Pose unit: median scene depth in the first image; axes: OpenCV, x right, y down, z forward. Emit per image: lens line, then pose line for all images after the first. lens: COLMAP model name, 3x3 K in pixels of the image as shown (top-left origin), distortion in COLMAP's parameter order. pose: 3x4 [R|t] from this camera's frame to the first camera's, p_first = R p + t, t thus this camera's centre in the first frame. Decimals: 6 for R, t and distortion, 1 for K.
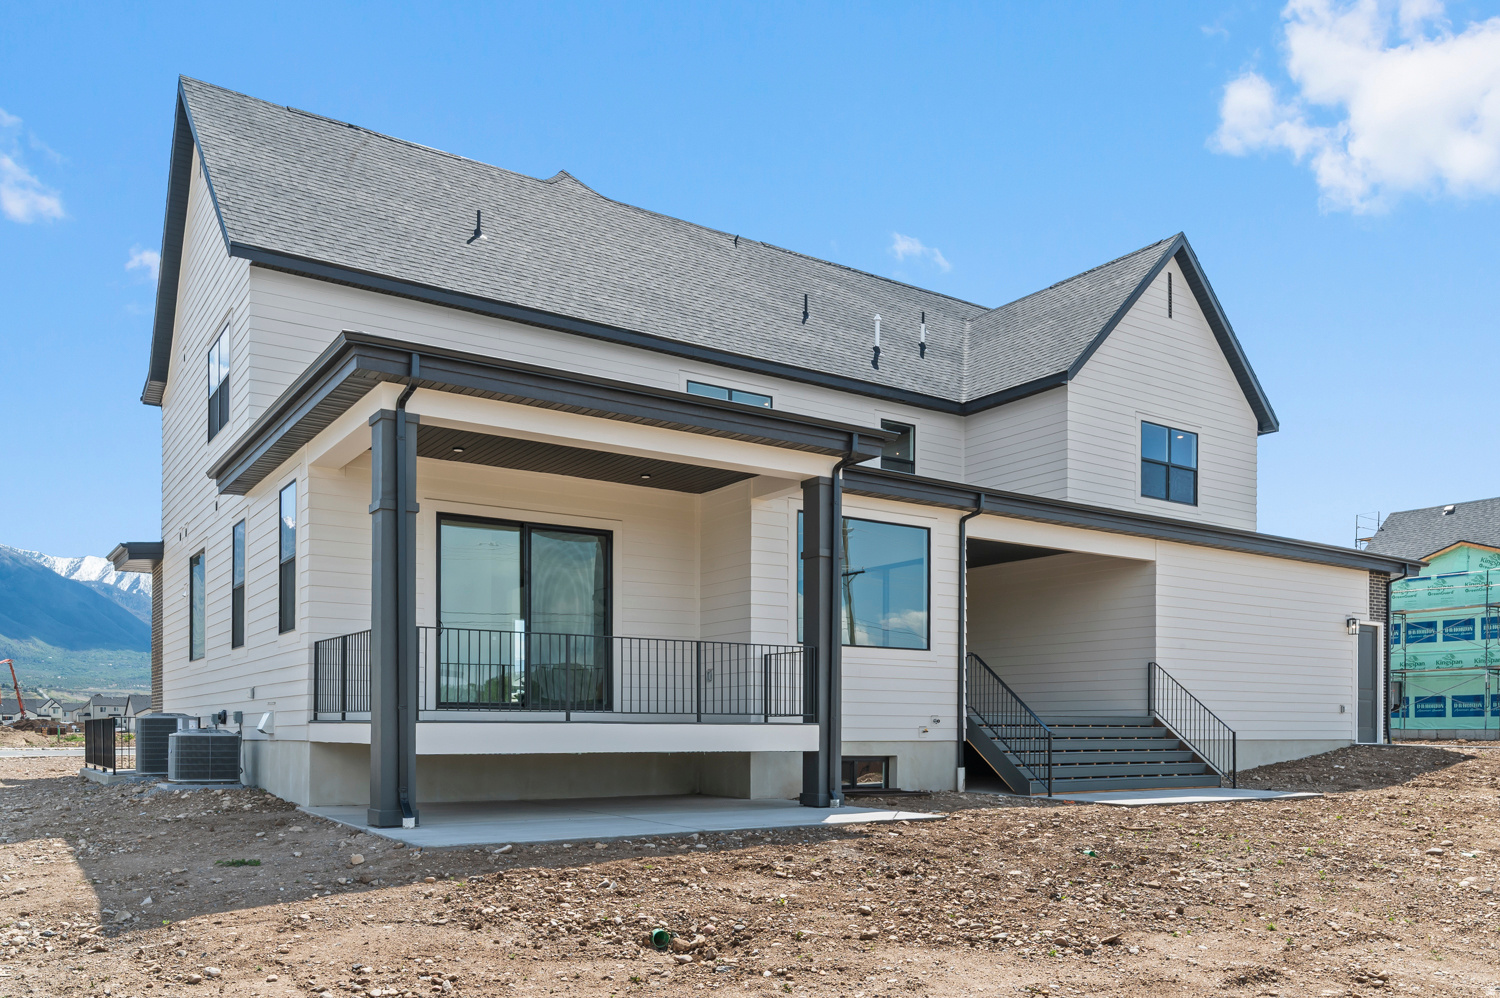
lens RADIAL K [[1132.9, 0, 752.0], [0, 1132.9, 518.2], [0, 0, 1]] dist [-0.002340, 0.001521]
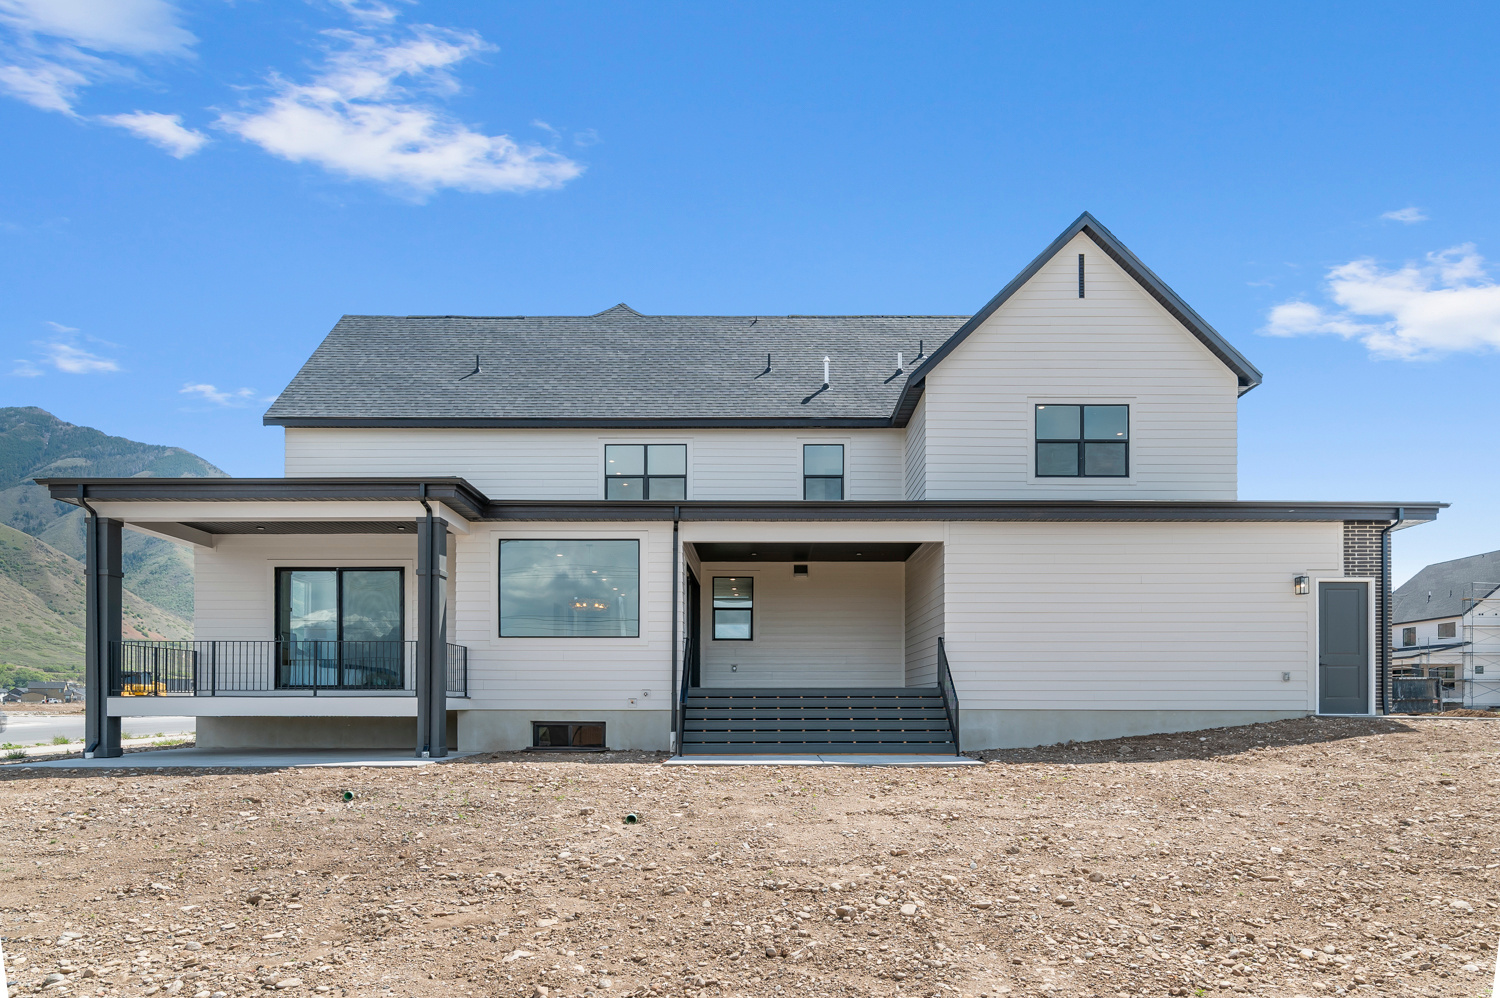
lens RADIAL K [[866.2, 0, 750.4], [0, 866.2, 546.2], [0, 0, 1]] dist [-0.000116, 0.000214]
pose [[0.838832, -0.101738, -0.534799, 0.590121], [0.102880, 0.994306, -0.027784, 0.042453], [0.534580, -0.031714, 0.844522, 0.200436]]
